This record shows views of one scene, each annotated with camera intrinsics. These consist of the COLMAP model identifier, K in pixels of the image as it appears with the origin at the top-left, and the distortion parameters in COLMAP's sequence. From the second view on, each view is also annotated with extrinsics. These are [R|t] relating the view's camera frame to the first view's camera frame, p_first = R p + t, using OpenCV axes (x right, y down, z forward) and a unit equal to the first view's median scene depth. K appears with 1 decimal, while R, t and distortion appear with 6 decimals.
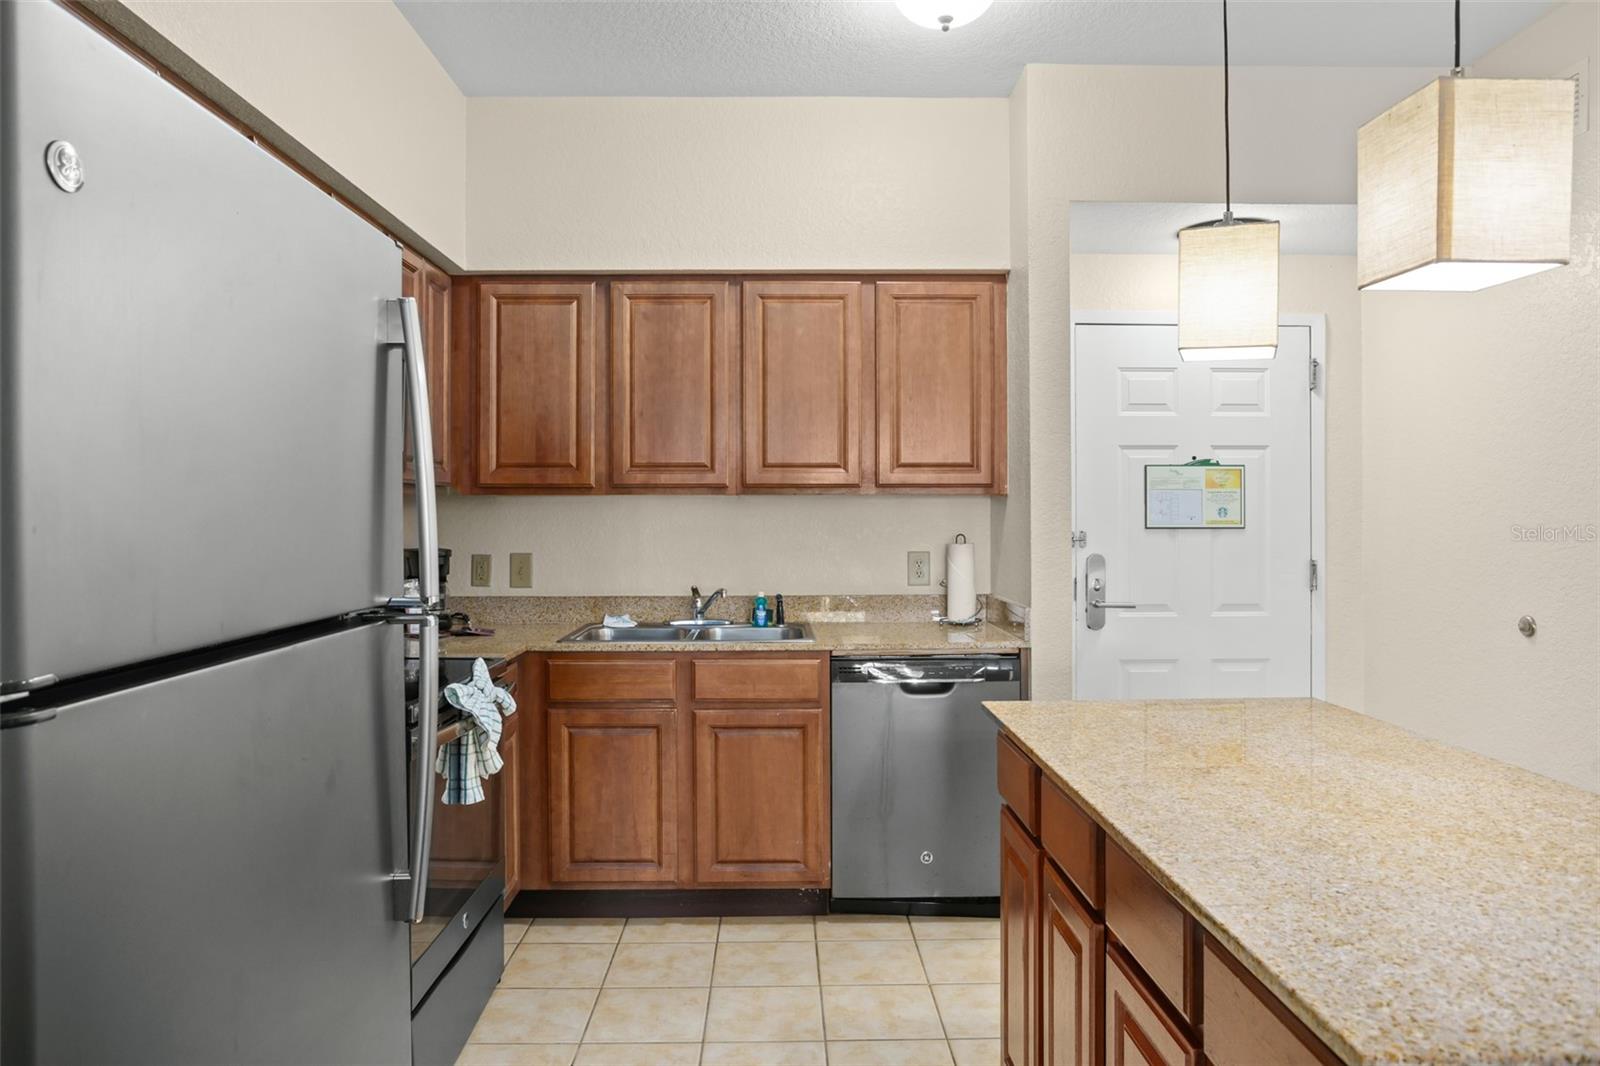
lens RADIAL K [[1052.5, 0, 799.3], [0, 1052.5, 521.9], [0, 0, 1]] dist [-0.028743, 0.005182]
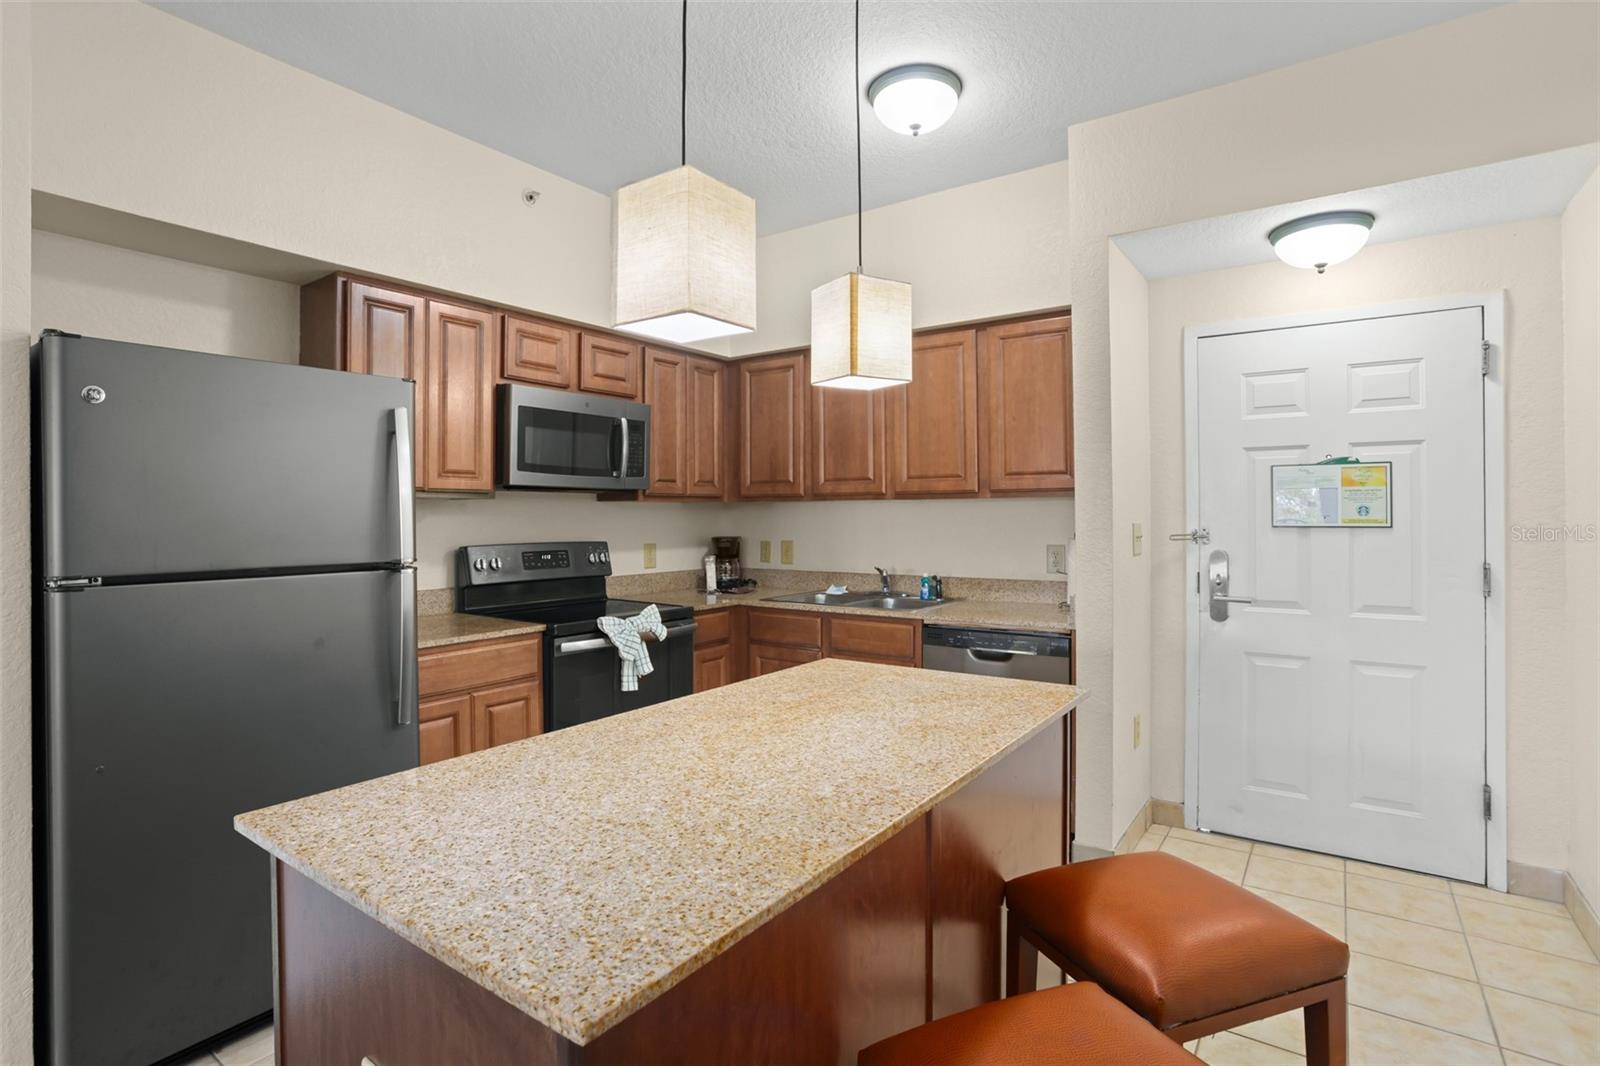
lens RADIAL K [[813.7, 0, 796.1], [0, 813.7, 512.7], [0, 0, 1]] dist [-0.035248, 0.000489]
pose [[0.800771, -0.002767, -0.598964, 0.465128], [0.001053, 0.999994, -0.003213, -0.006214], [0.598969, 0.001942, 0.800770, 0.094386]]
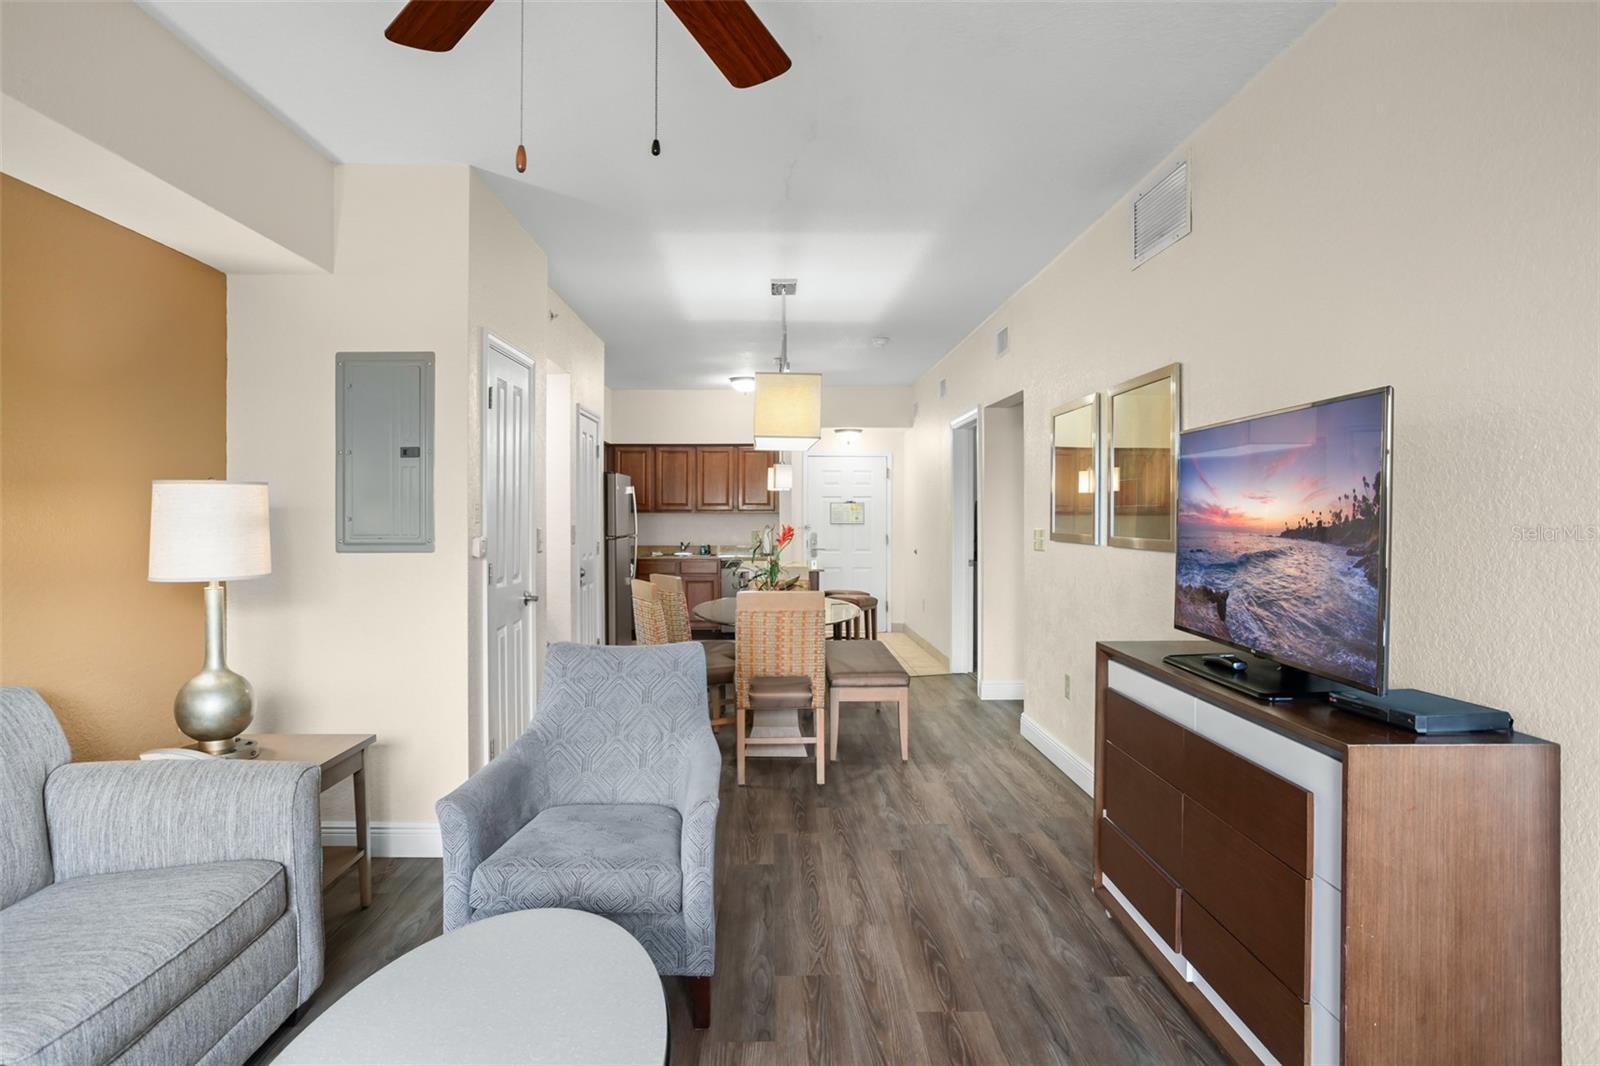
lens RADIAL K [[963.8, 0, 800.0], [0, 963.8, 533.0], [0, 0, 1]] dist [0.000225, 0.000113]
pose [[0.999973, 0.005533, 0.004855, 0.250733], [-0.005633, 0.999764, 0.020959, -0.028251], [-0.004738, -0.020986, 0.999769, -1.959871]]
